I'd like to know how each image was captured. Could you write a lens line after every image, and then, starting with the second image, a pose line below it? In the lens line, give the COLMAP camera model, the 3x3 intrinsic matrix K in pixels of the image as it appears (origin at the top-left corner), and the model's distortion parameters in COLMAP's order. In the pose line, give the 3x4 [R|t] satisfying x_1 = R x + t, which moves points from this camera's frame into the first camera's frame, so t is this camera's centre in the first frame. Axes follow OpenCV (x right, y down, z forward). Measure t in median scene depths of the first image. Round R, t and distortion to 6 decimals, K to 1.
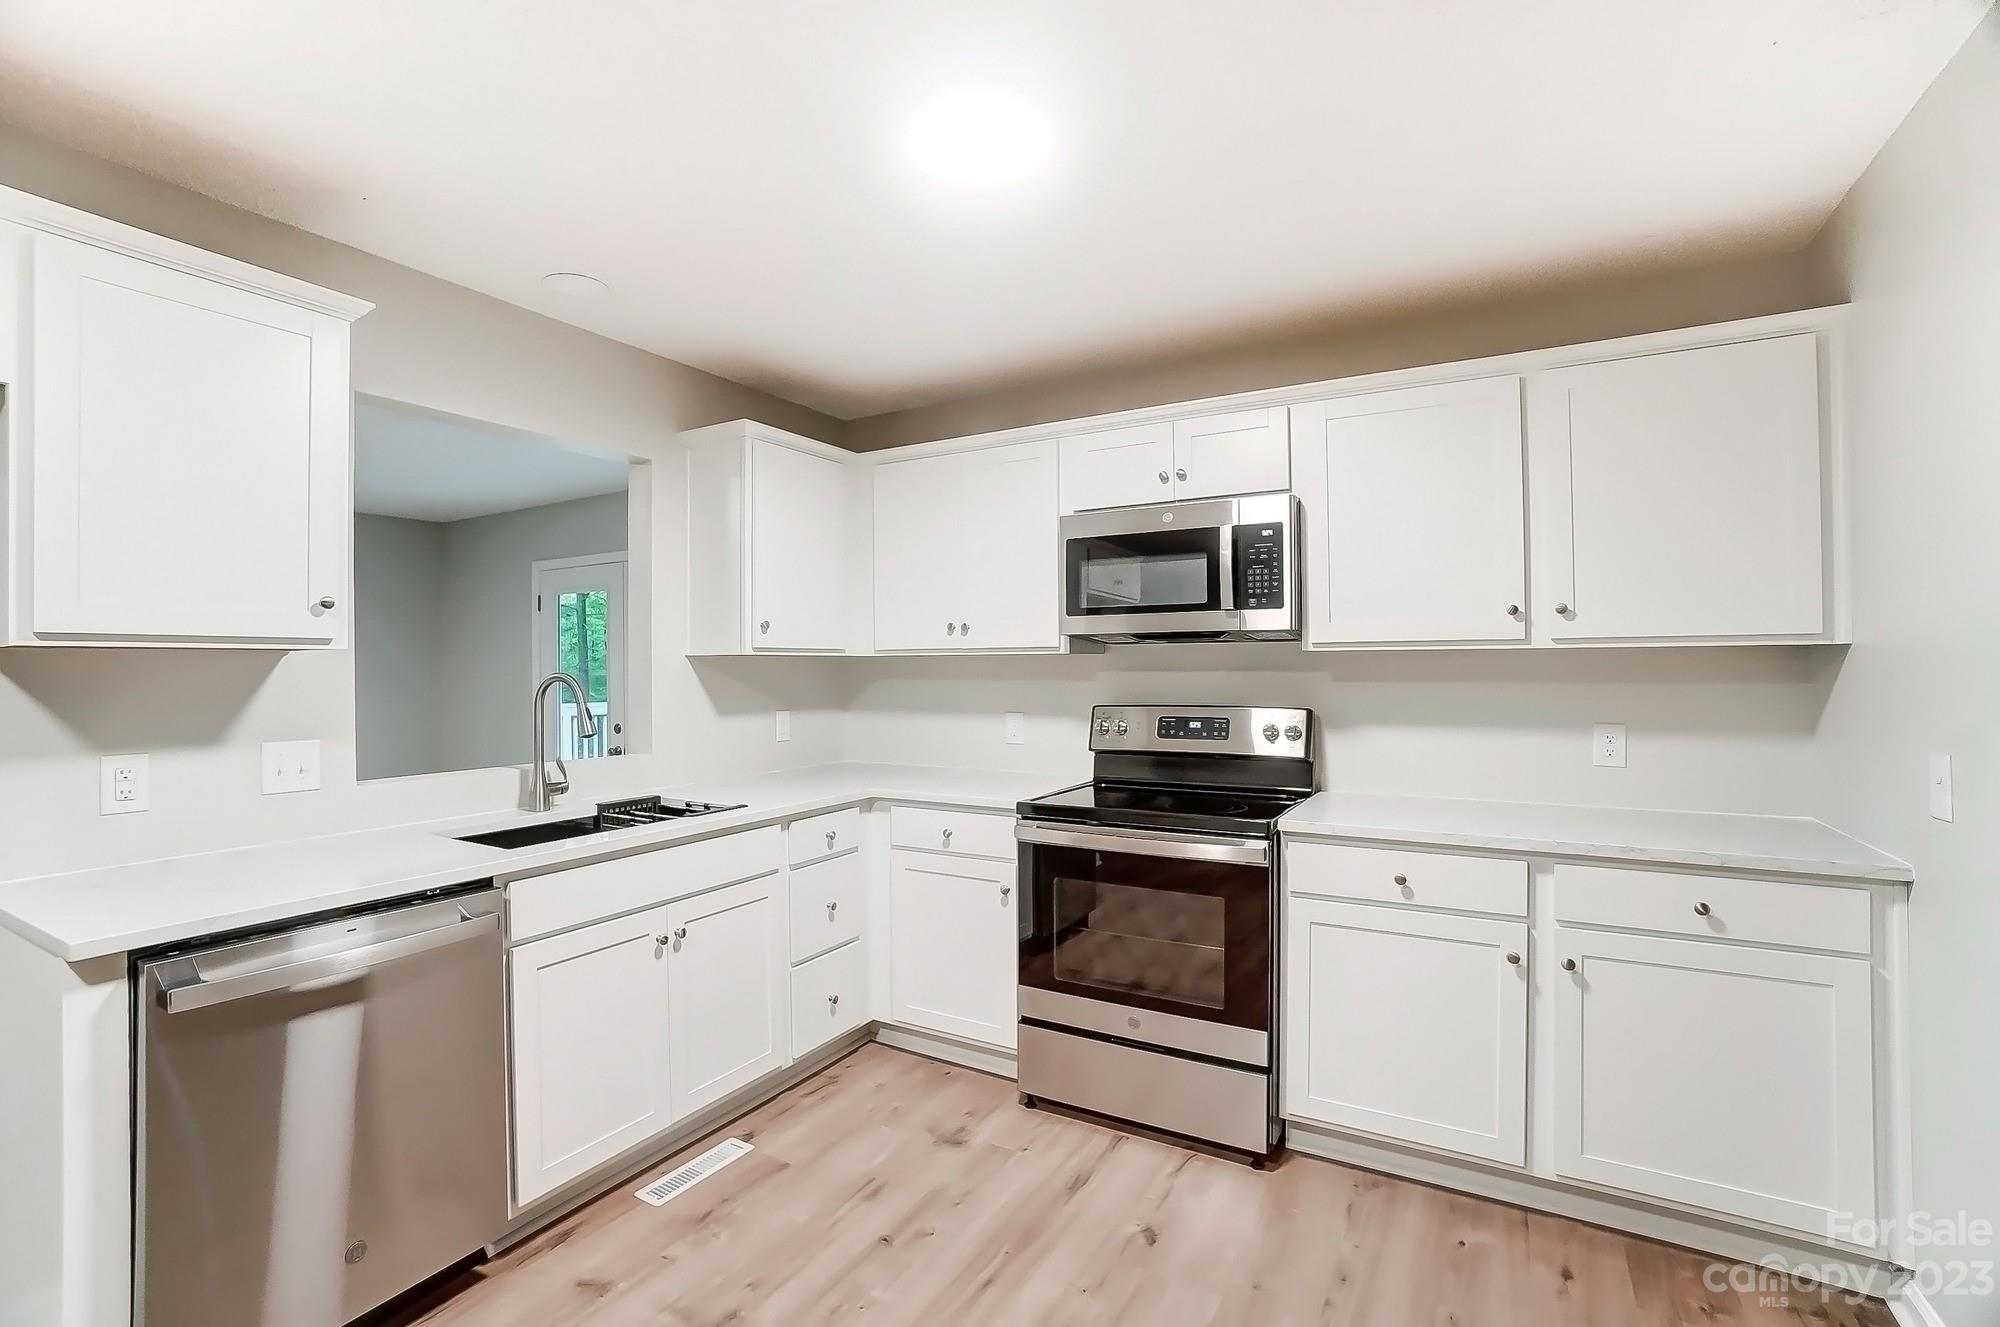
lens RADIAL K [[900.1, 0, 987.2], [0, 900.1, 665.8], [0, 0, 1]] dist [-0.033804, 0.000384]
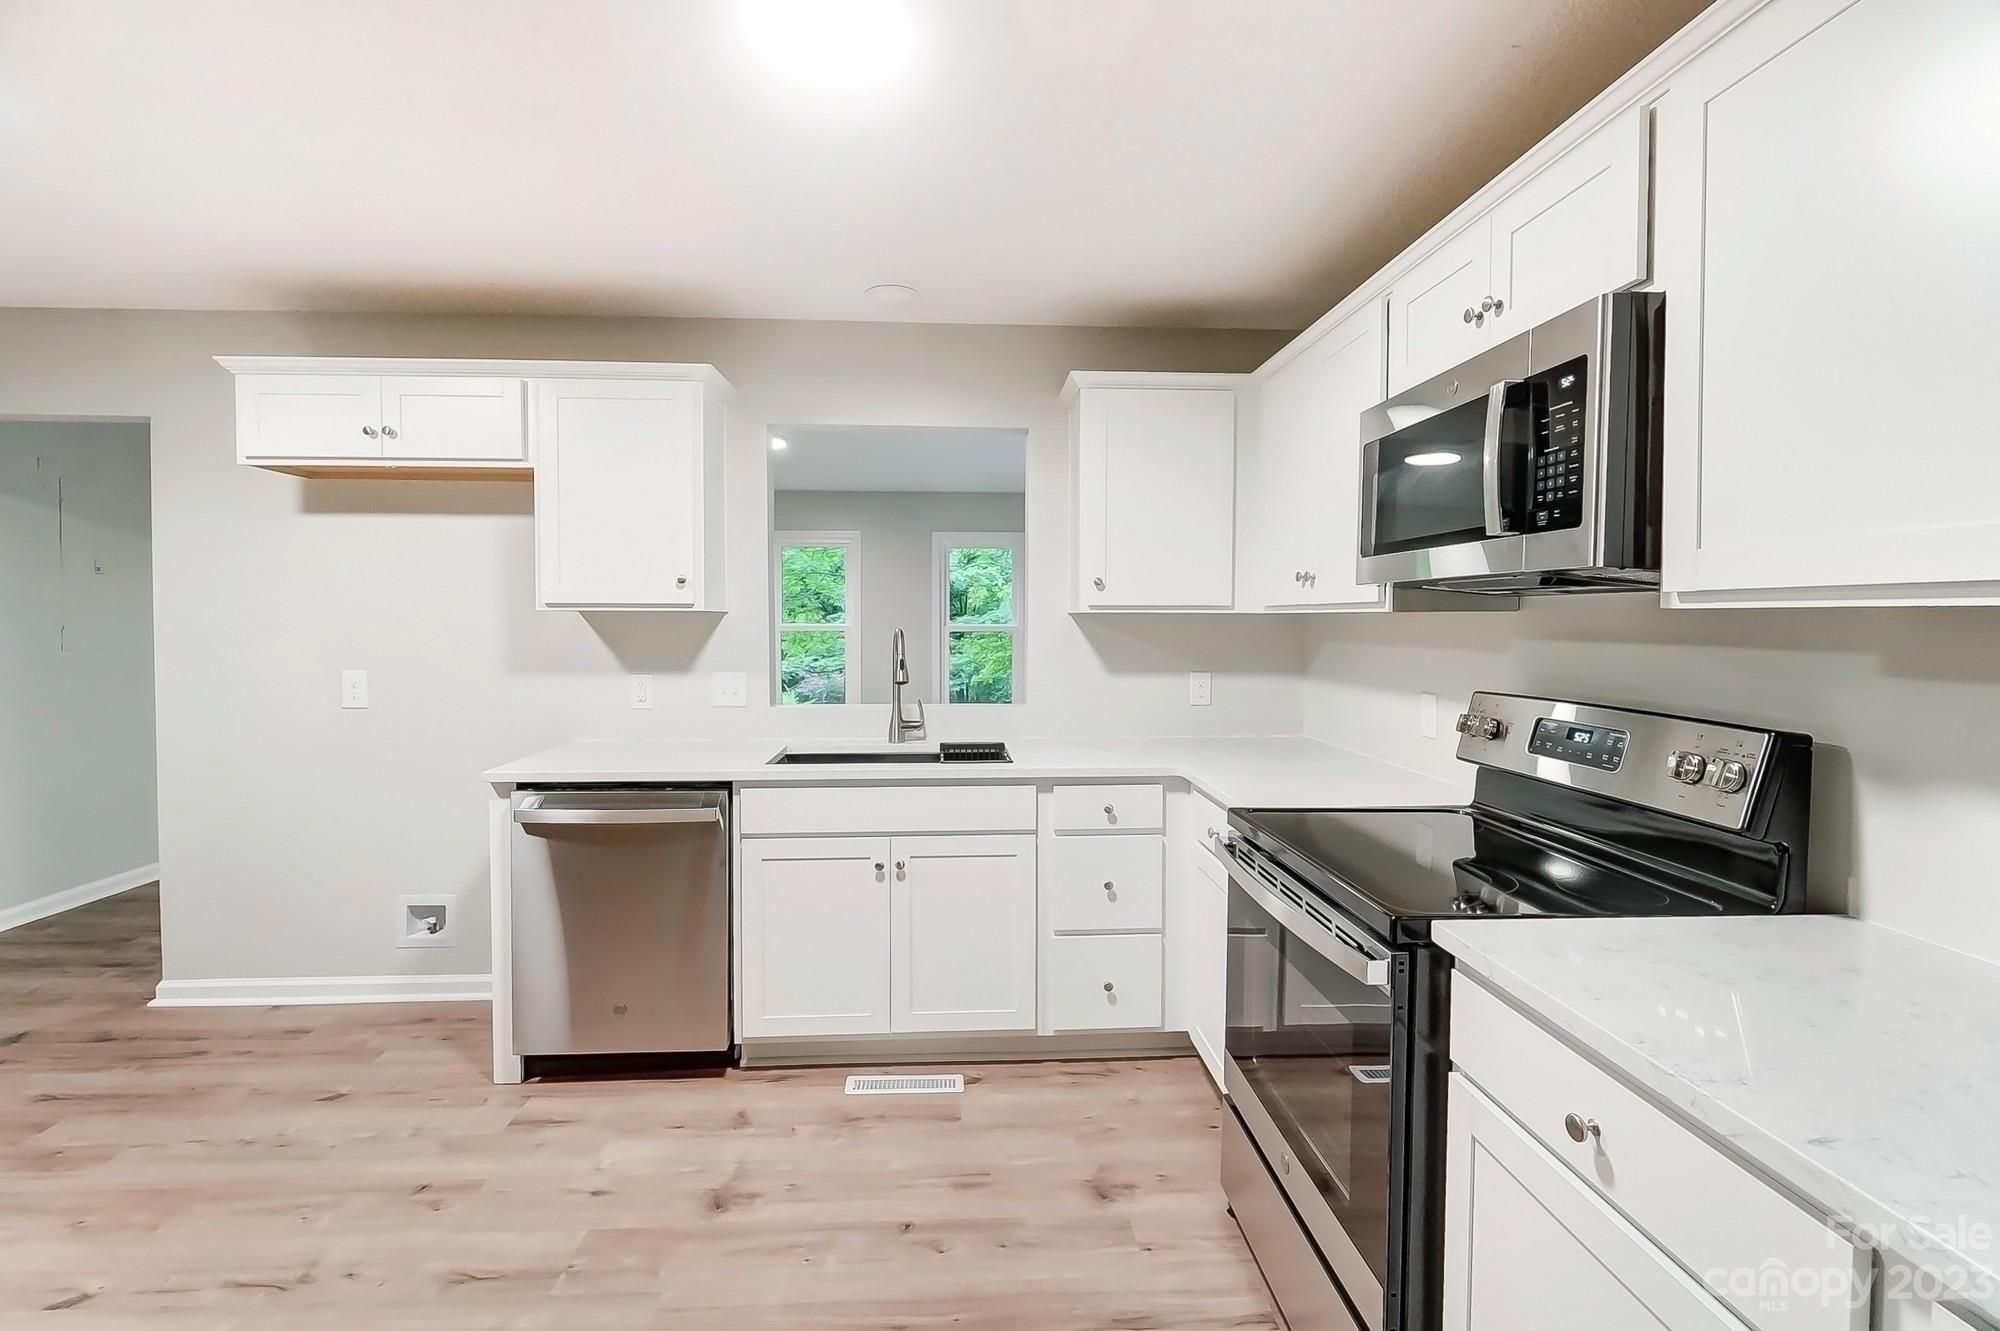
lens RADIAL K [[884.1, 0, 995.8], [0, 884.1, 644.1], [0, 0, 1]] dist [-0.003496, -0.000796]
pose [[0.555869, 0.032197, -0.830646, 0.551117], [-0.005519, 0.999371, 0.035044, -0.012514], [0.831251, -0.014895, 0.555697, 0.434856]]
